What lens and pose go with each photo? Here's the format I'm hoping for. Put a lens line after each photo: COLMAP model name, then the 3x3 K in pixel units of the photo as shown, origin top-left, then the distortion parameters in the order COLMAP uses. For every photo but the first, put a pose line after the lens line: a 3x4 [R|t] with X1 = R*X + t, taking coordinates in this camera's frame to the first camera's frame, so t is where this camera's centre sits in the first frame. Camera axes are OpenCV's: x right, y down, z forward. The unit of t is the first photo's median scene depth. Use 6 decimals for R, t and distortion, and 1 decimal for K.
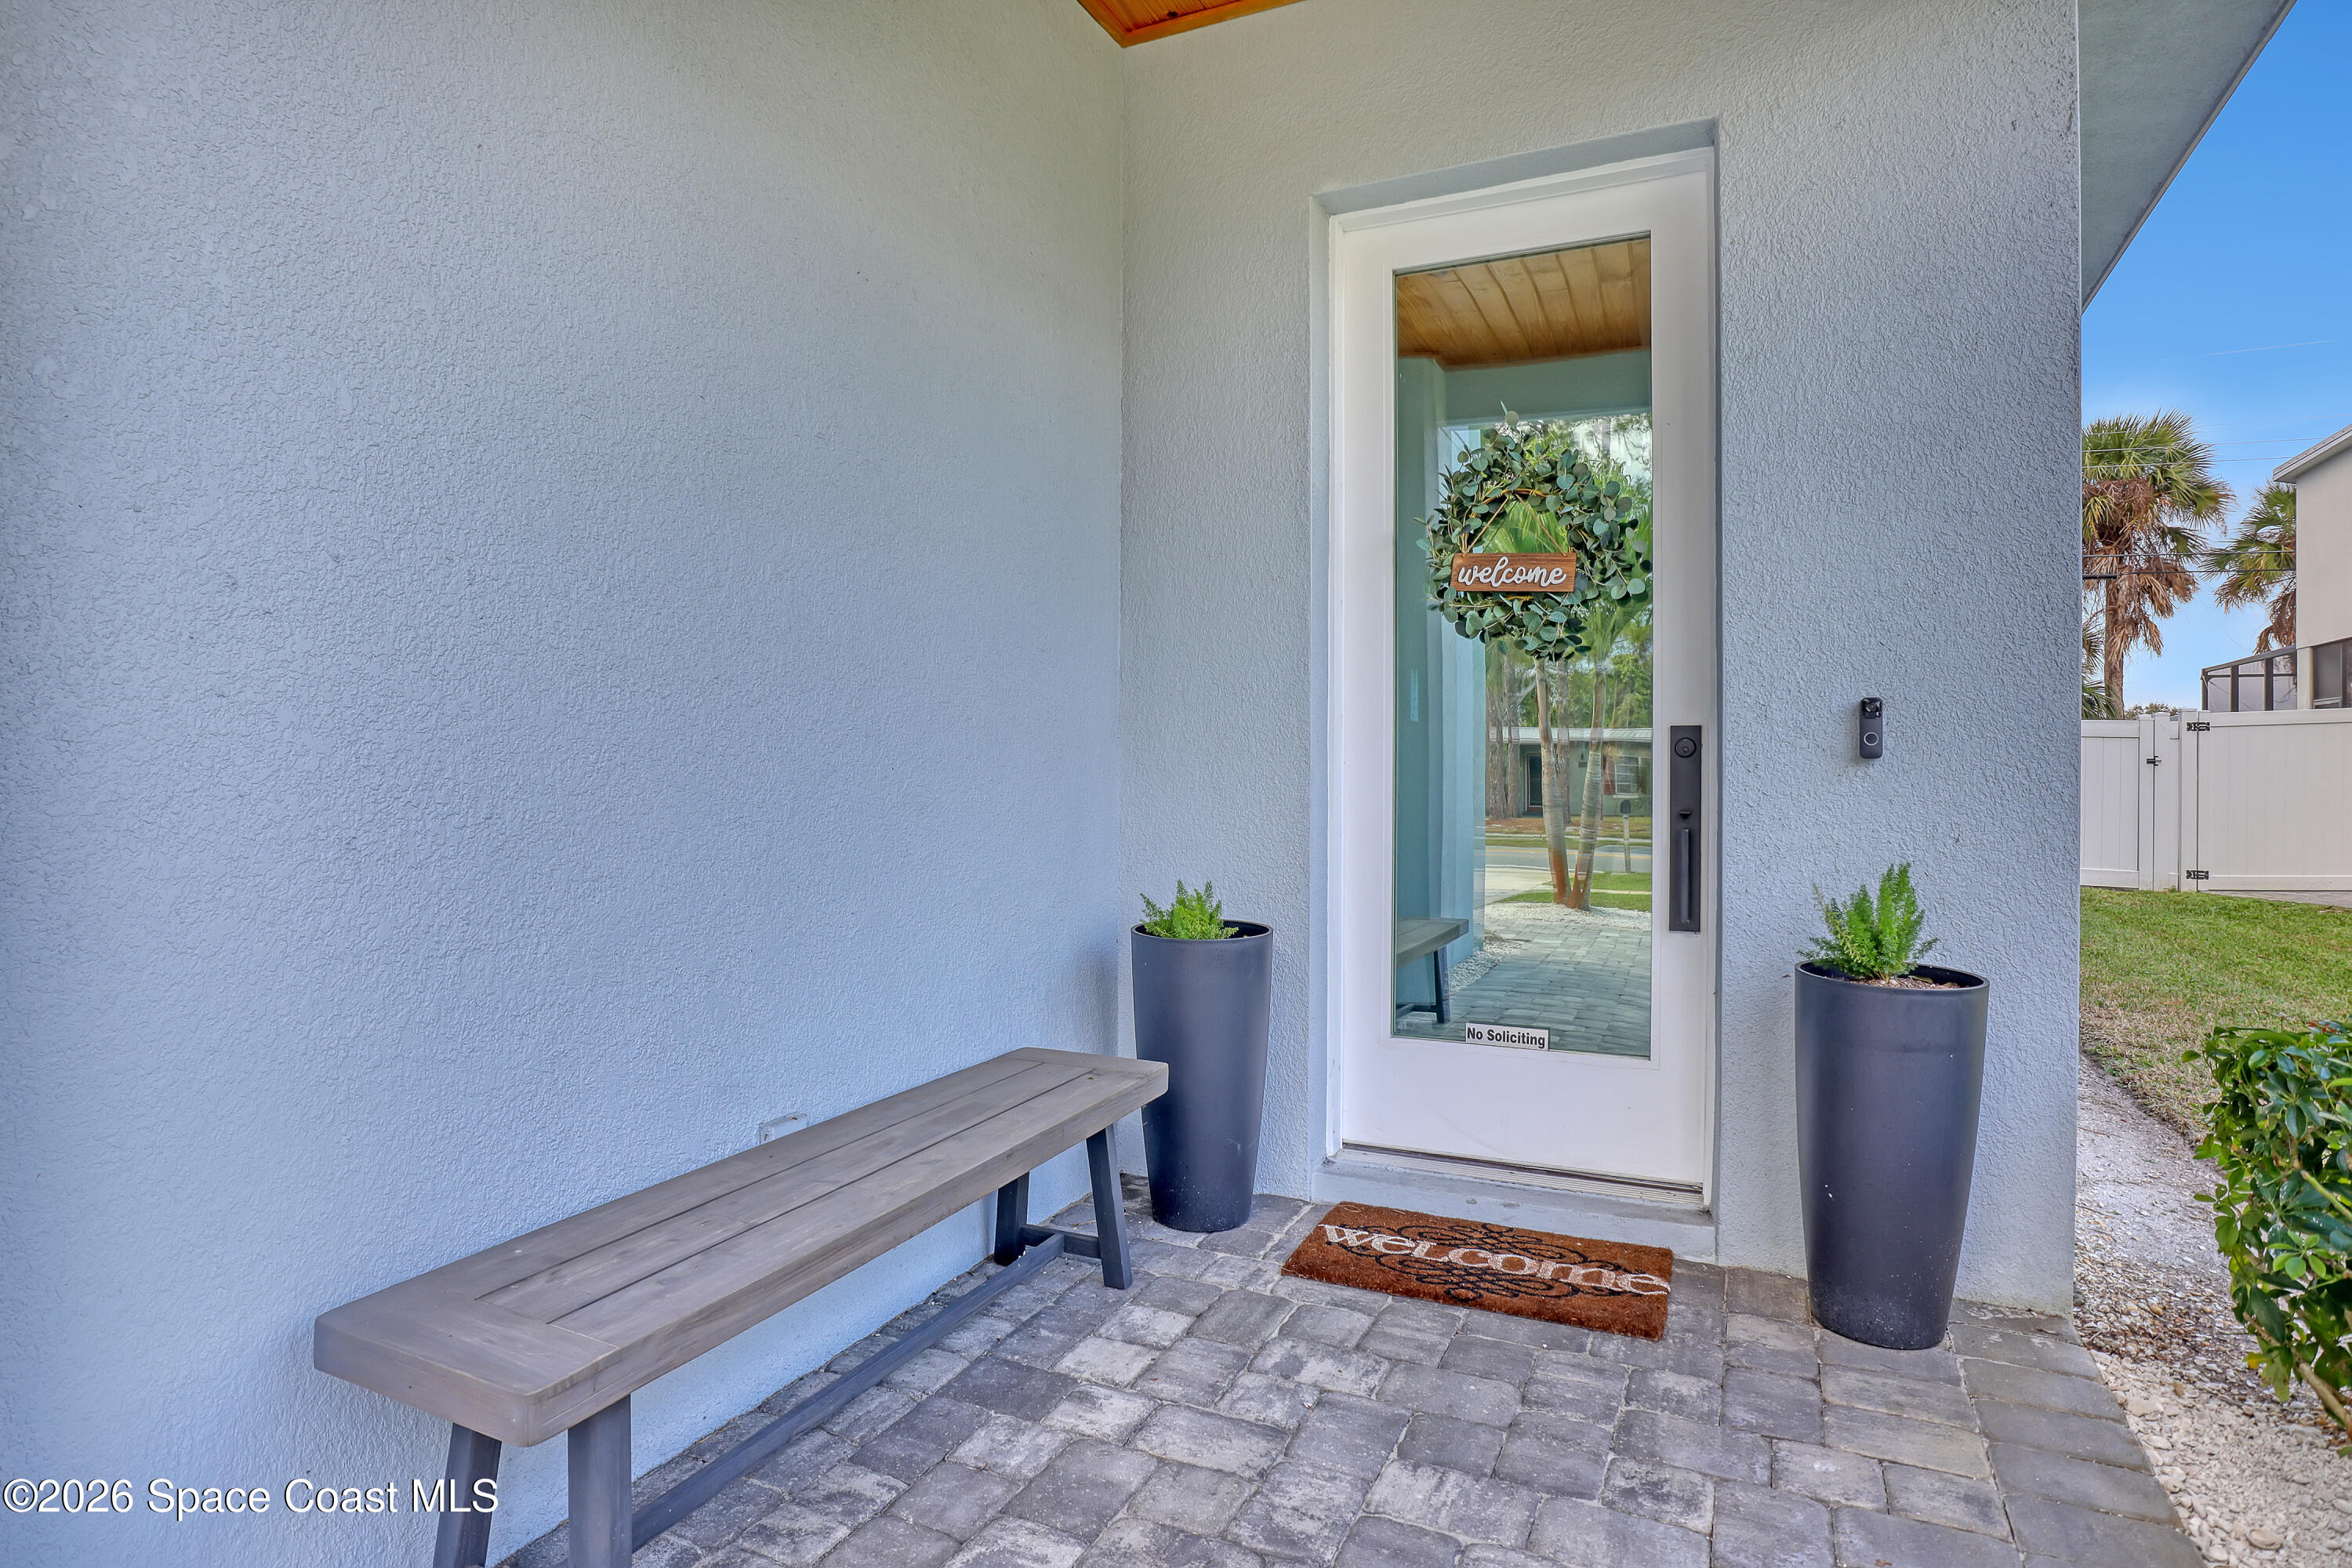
lens RADIAL K [[1213.6, 0, 1177.0], [0, 1213.6, 793.9], [0, 0, 1]] dist [-0.041844, 0.011753]
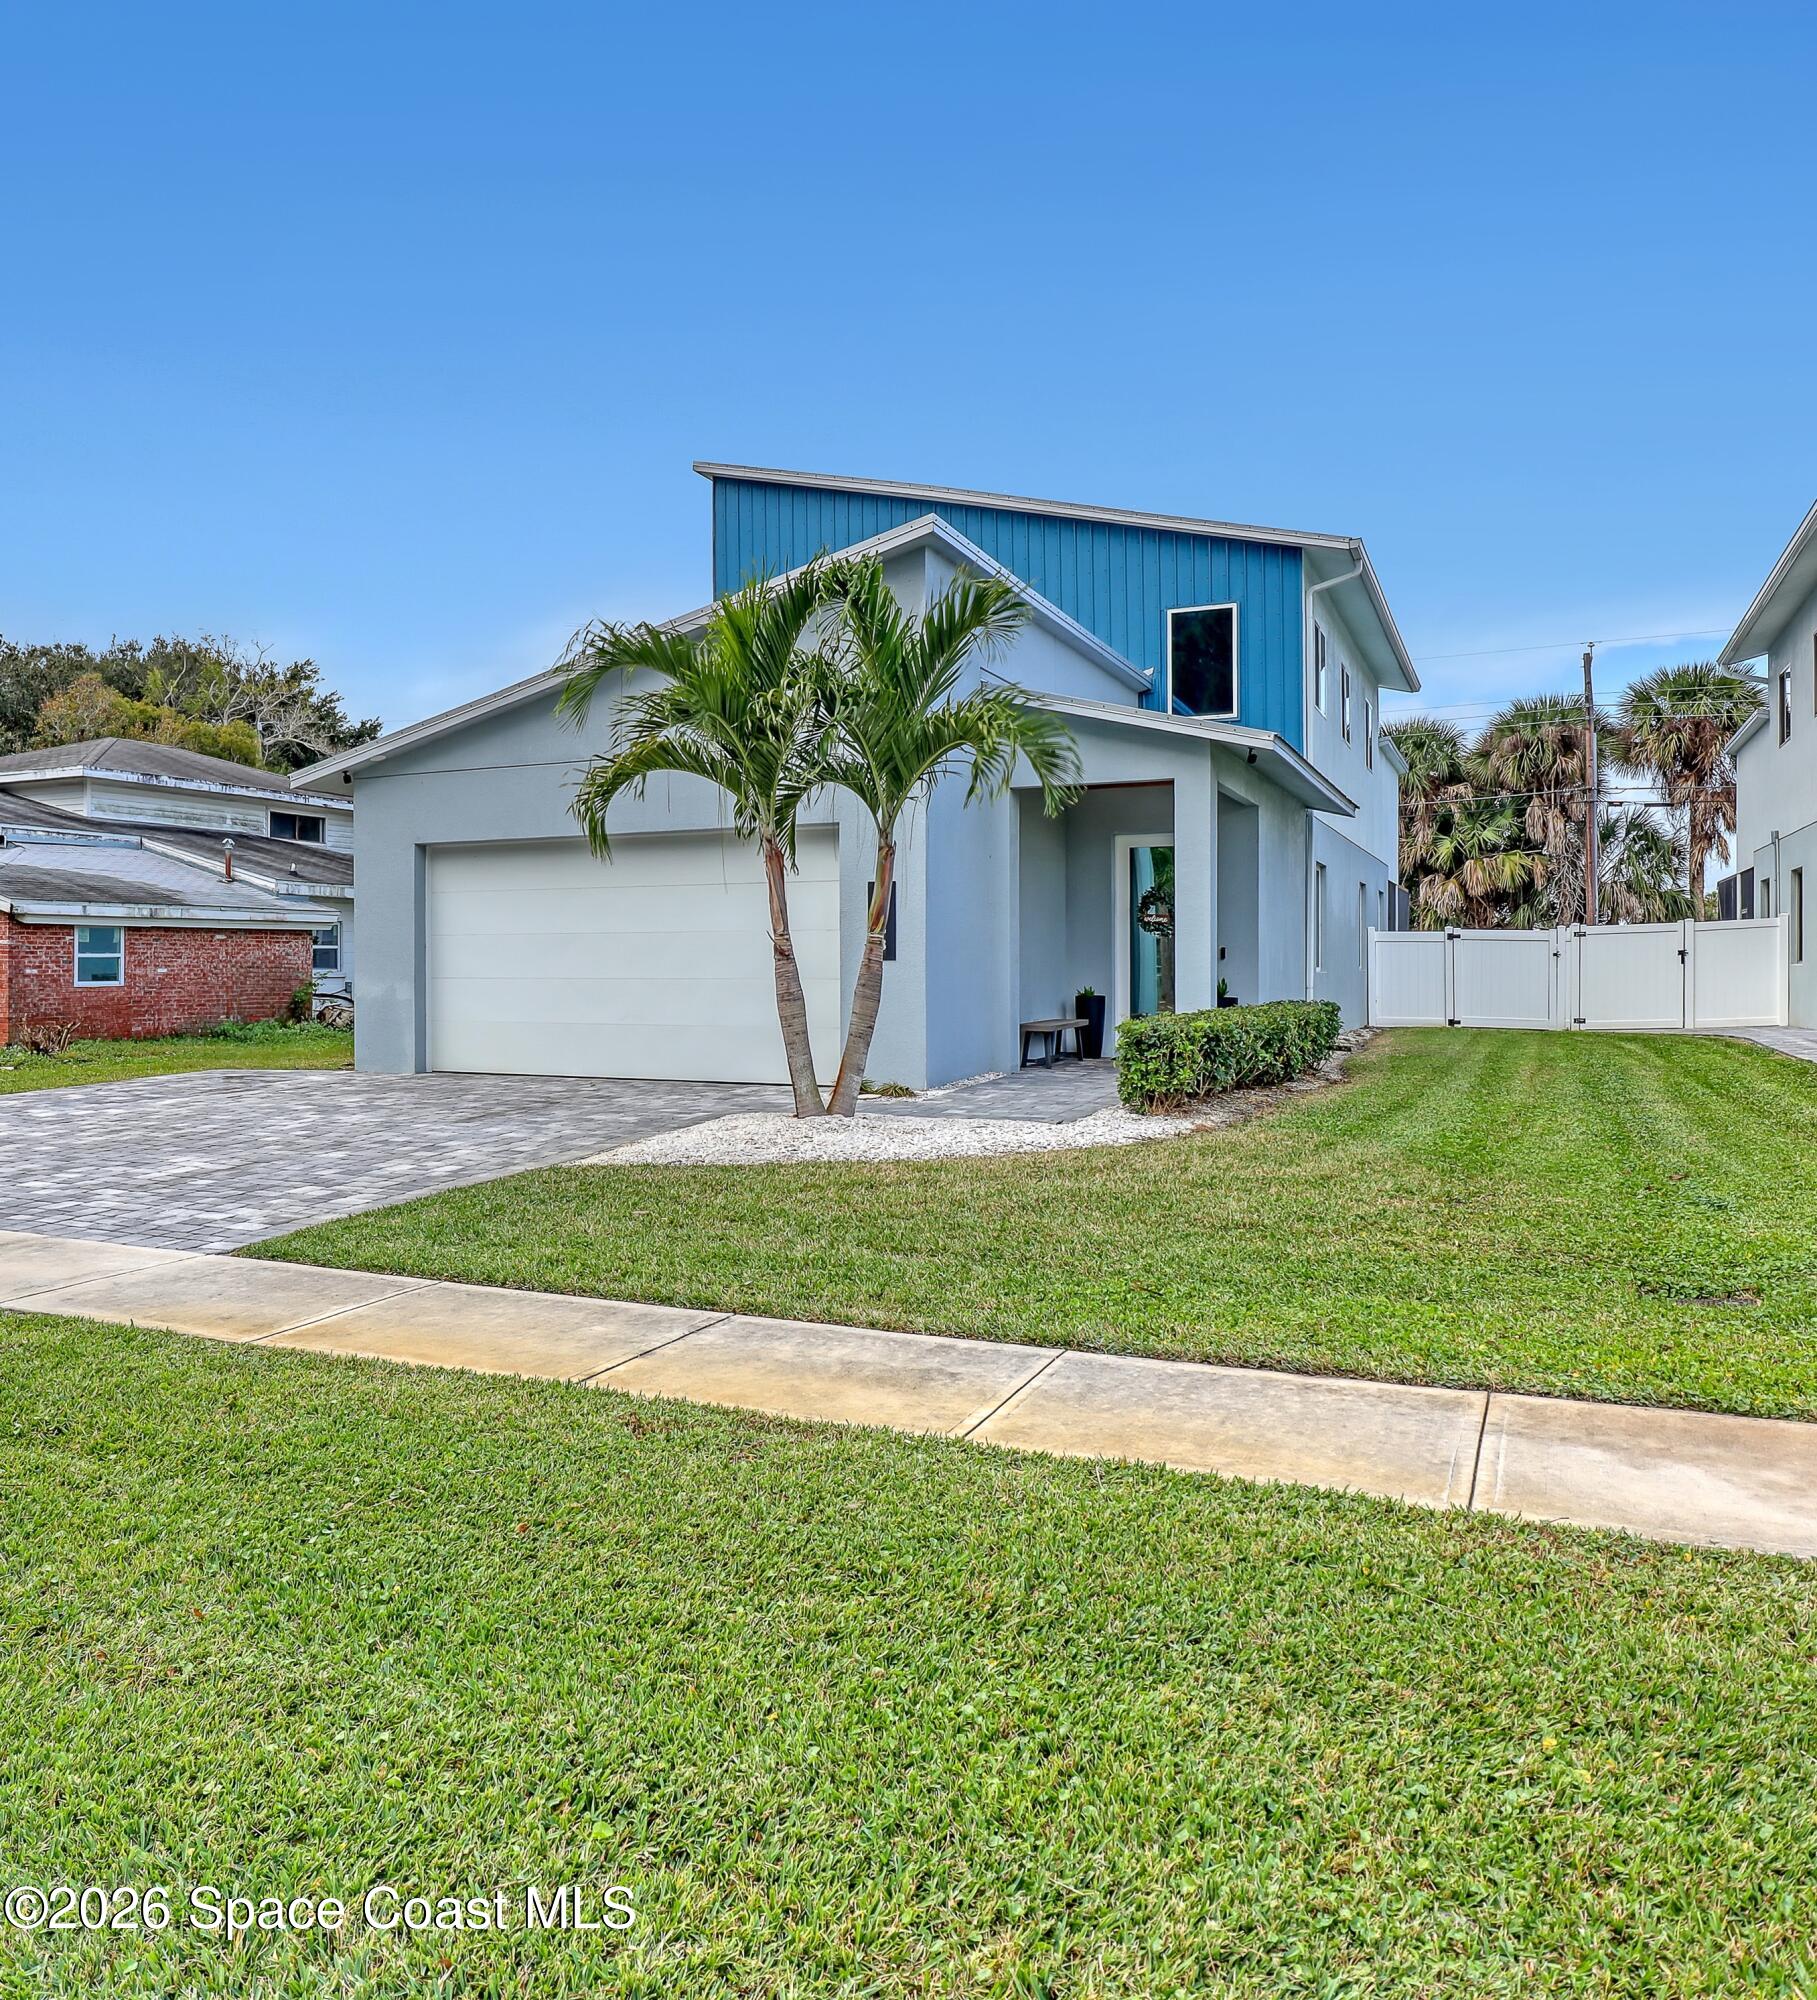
lens RADIAL K [[1571.3, 0, 754.7], [0, 1571.3, 965.0], [0, 0, 1]] dist [-0.064402, 0.008466]
pose [[0.999758, 0.006593, -0.020967, -0.137260], [-0.006784, 0.999936, -0.009053, 0.007203], [0.020906, 0.009193, 0.999739, -0.595547]]
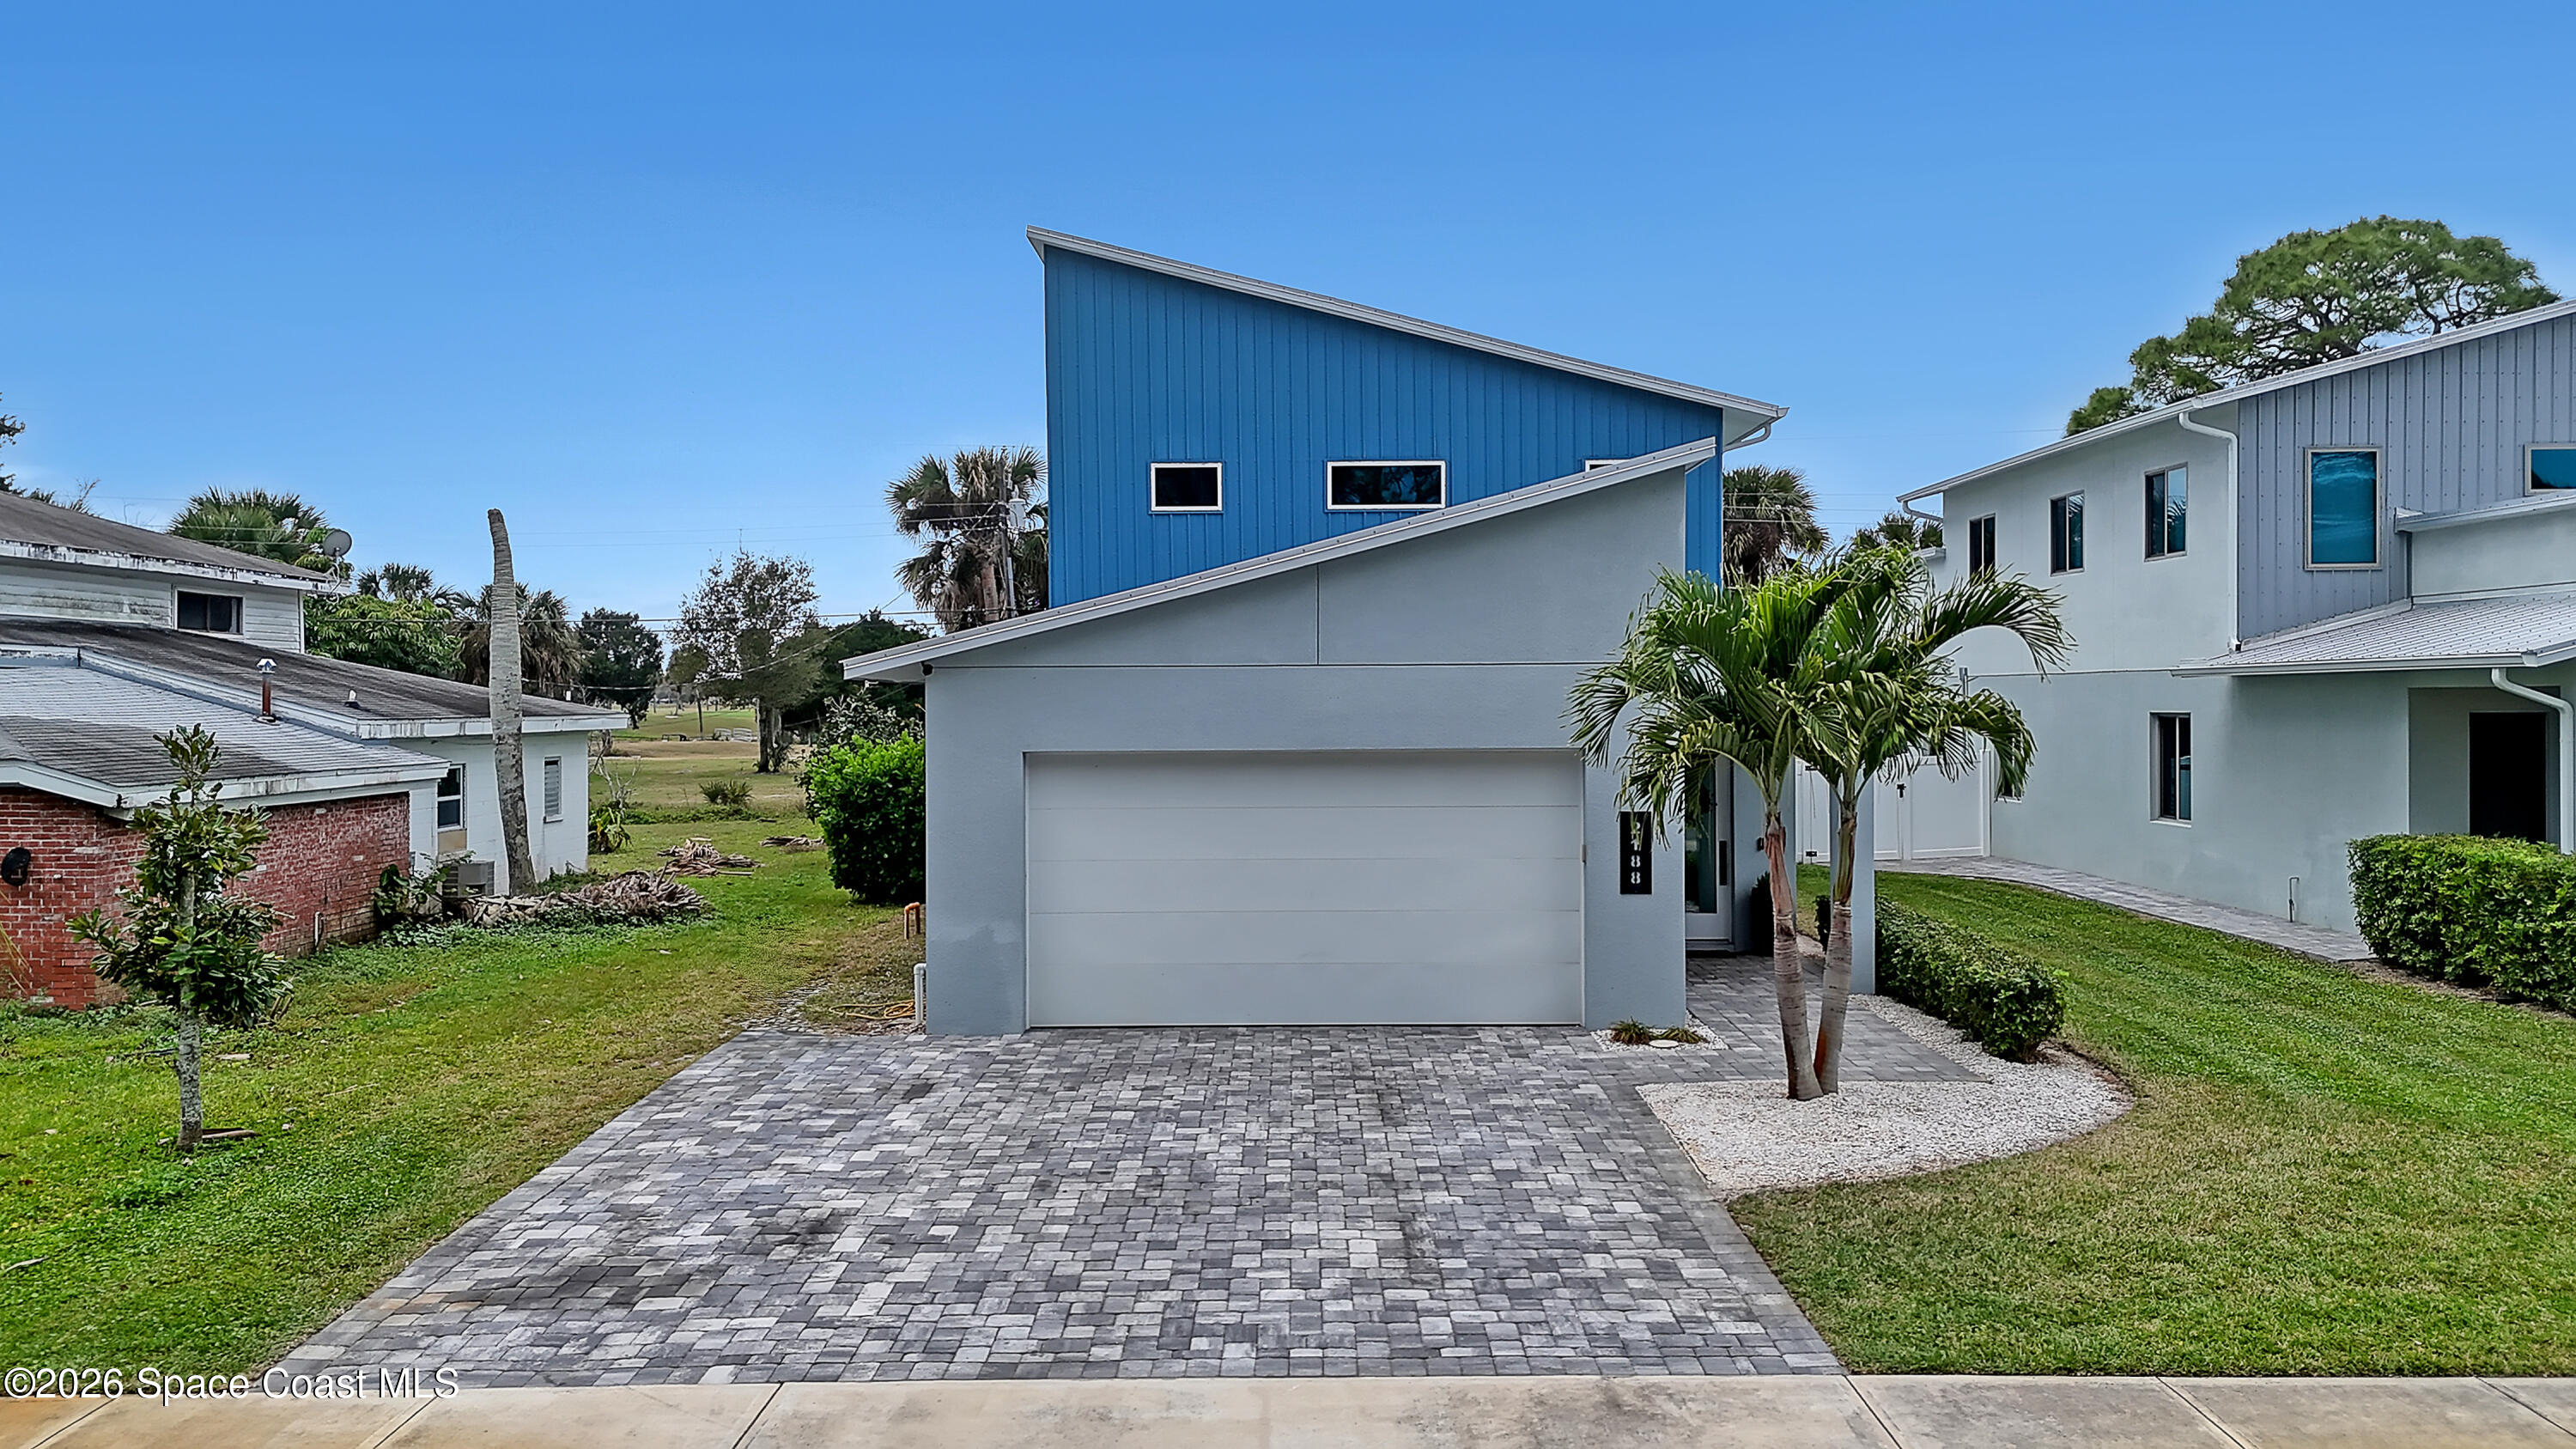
lens RADIAL K [[1906.2, 0, 1293.3], [0, 1906.2, 705.1], [0, 0, 1]] dist [0.085796, -0.062108]
pose [[0.899927, 0.004712, 0.436016, -0.498879], [-0.000964, 0.999961, -0.008816, -0.059702], [-0.436040, 0.007513, 0.899896, -0.573128]]
